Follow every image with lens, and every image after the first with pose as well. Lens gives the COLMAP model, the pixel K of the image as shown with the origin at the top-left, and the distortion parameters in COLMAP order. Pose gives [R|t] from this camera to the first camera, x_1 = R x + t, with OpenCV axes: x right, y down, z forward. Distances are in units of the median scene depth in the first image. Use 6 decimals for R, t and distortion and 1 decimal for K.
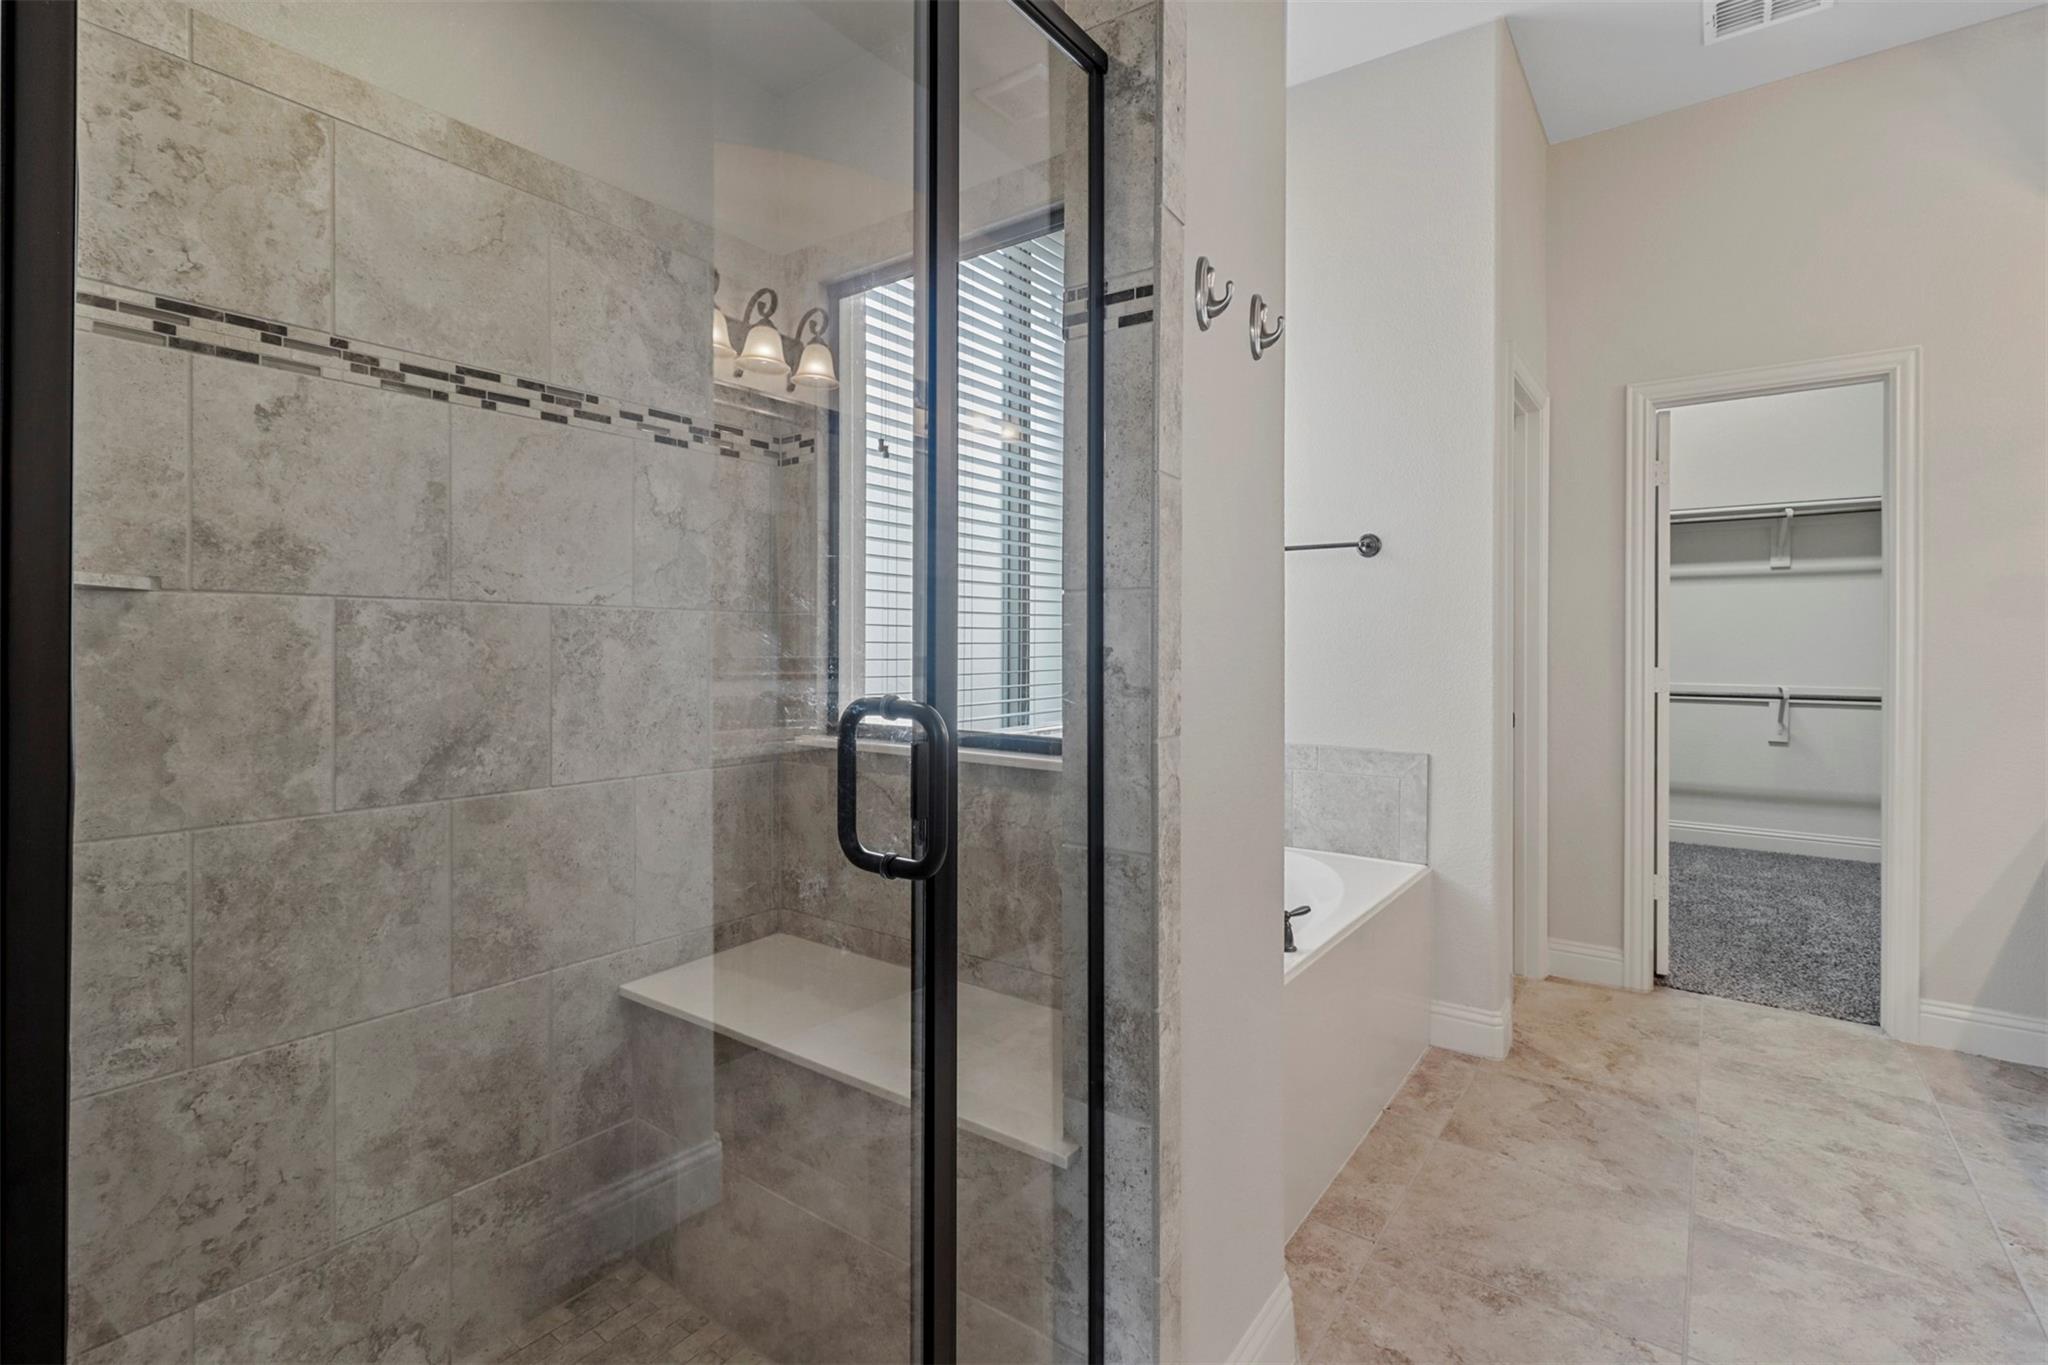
lens RADIAL K [[948.8, 0, 1015.8], [0, 948.8, 646.9], [0, 0, 1]] dist [0.002907, -0.000994]
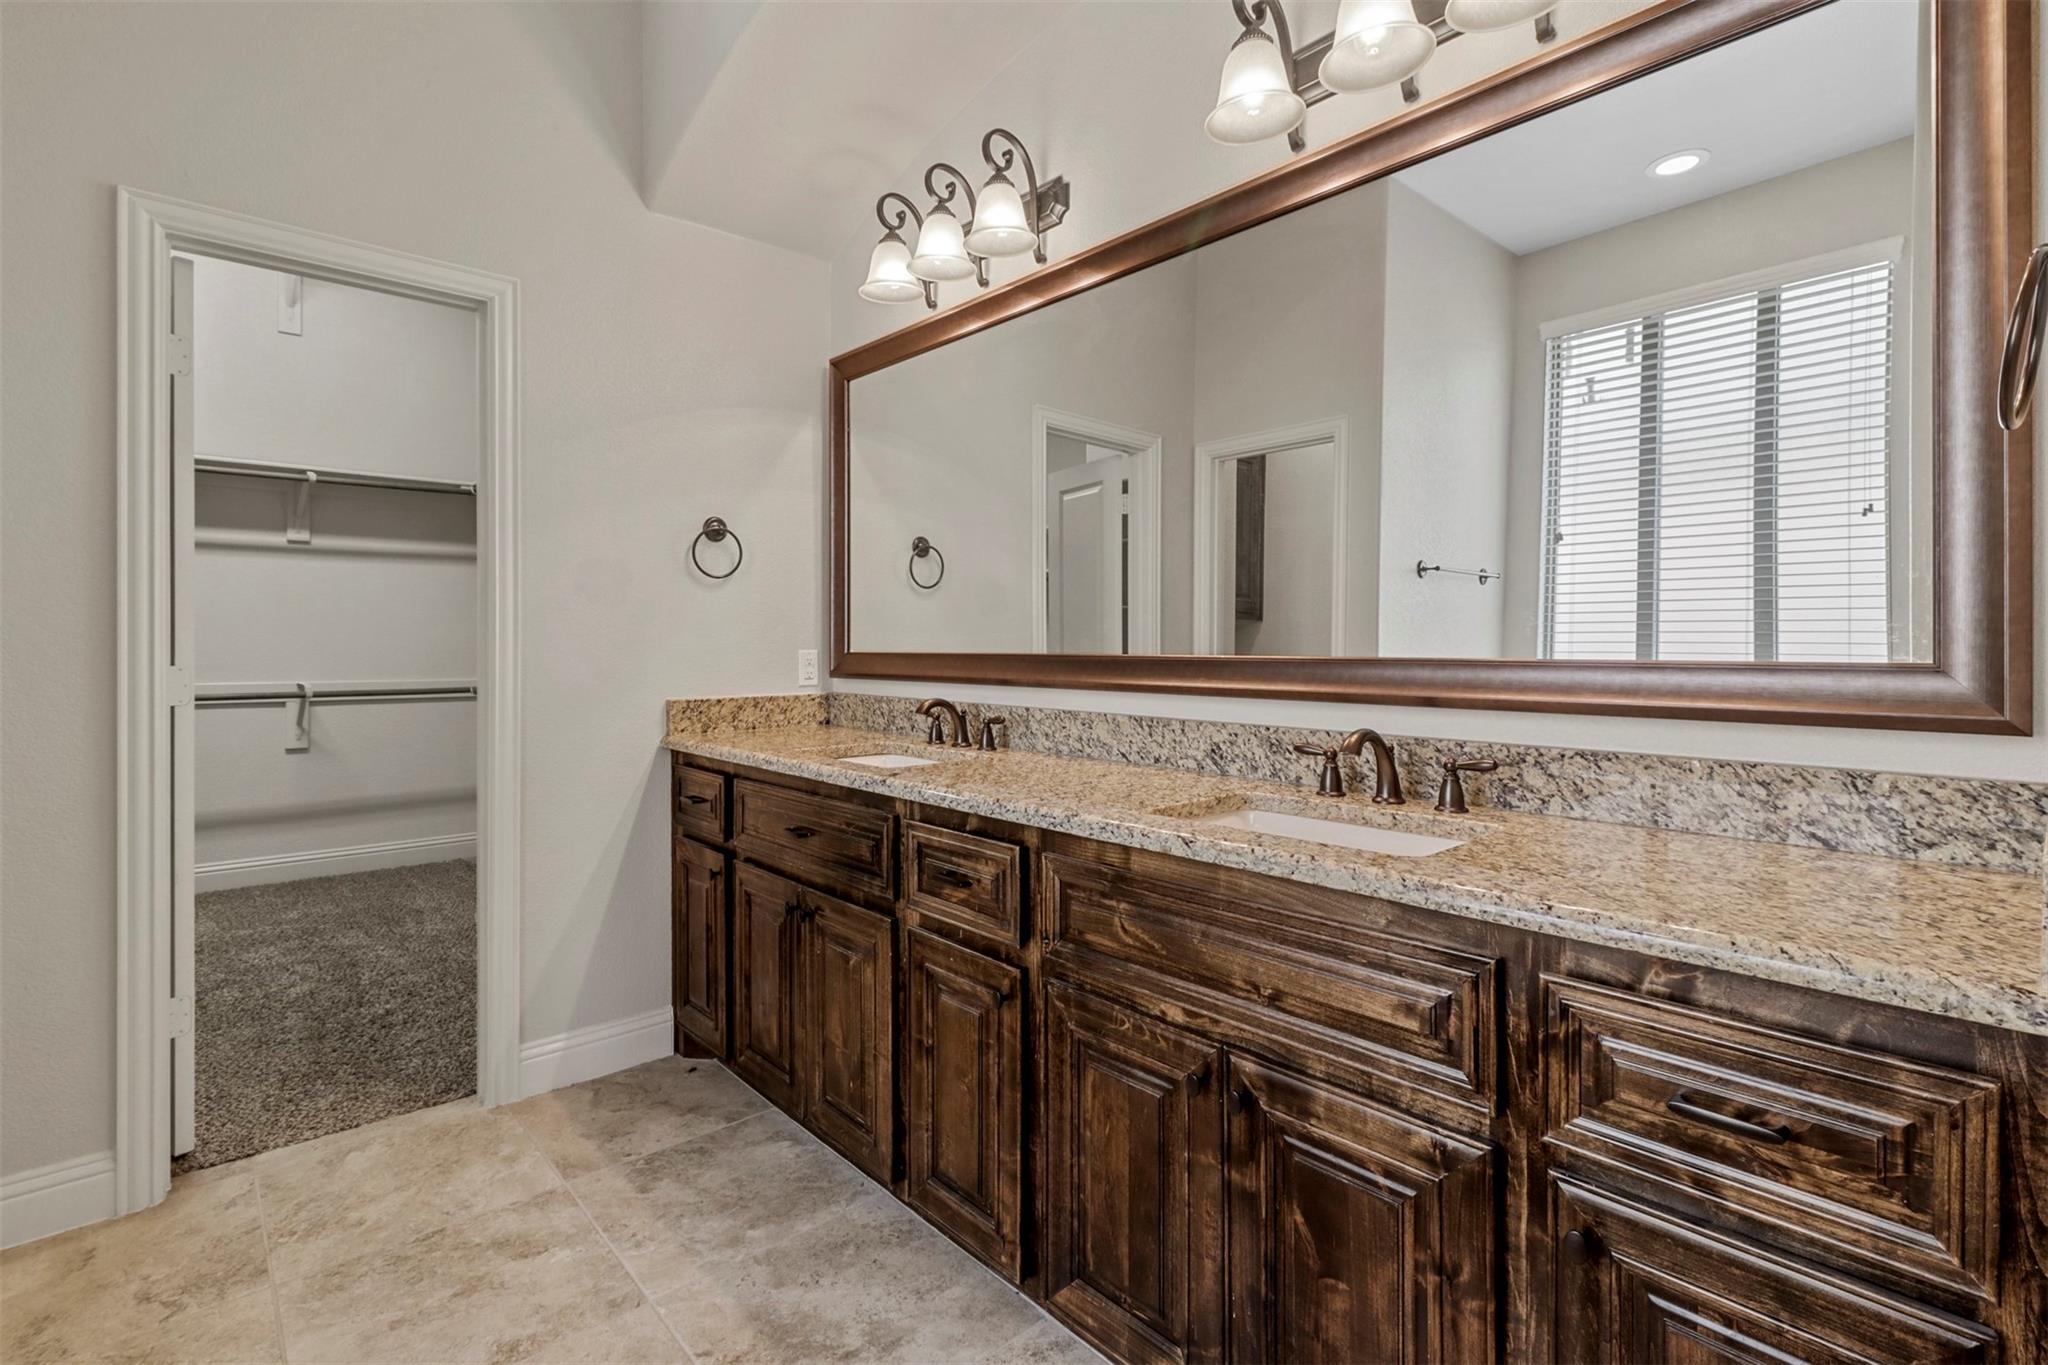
lens RADIAL K [[948.8, 0, 1015.8], [0, 948.8, 646.9], [0, 0, 1]] dist [0.002907, -0.000994]
pose [[0.205690, -0.006001, 0.978599, 0.182404], [-0.001991, 0.999977, 0.006550, 0.004682], [-0.978615, -0.003296, 0.205674, 0.337912]]
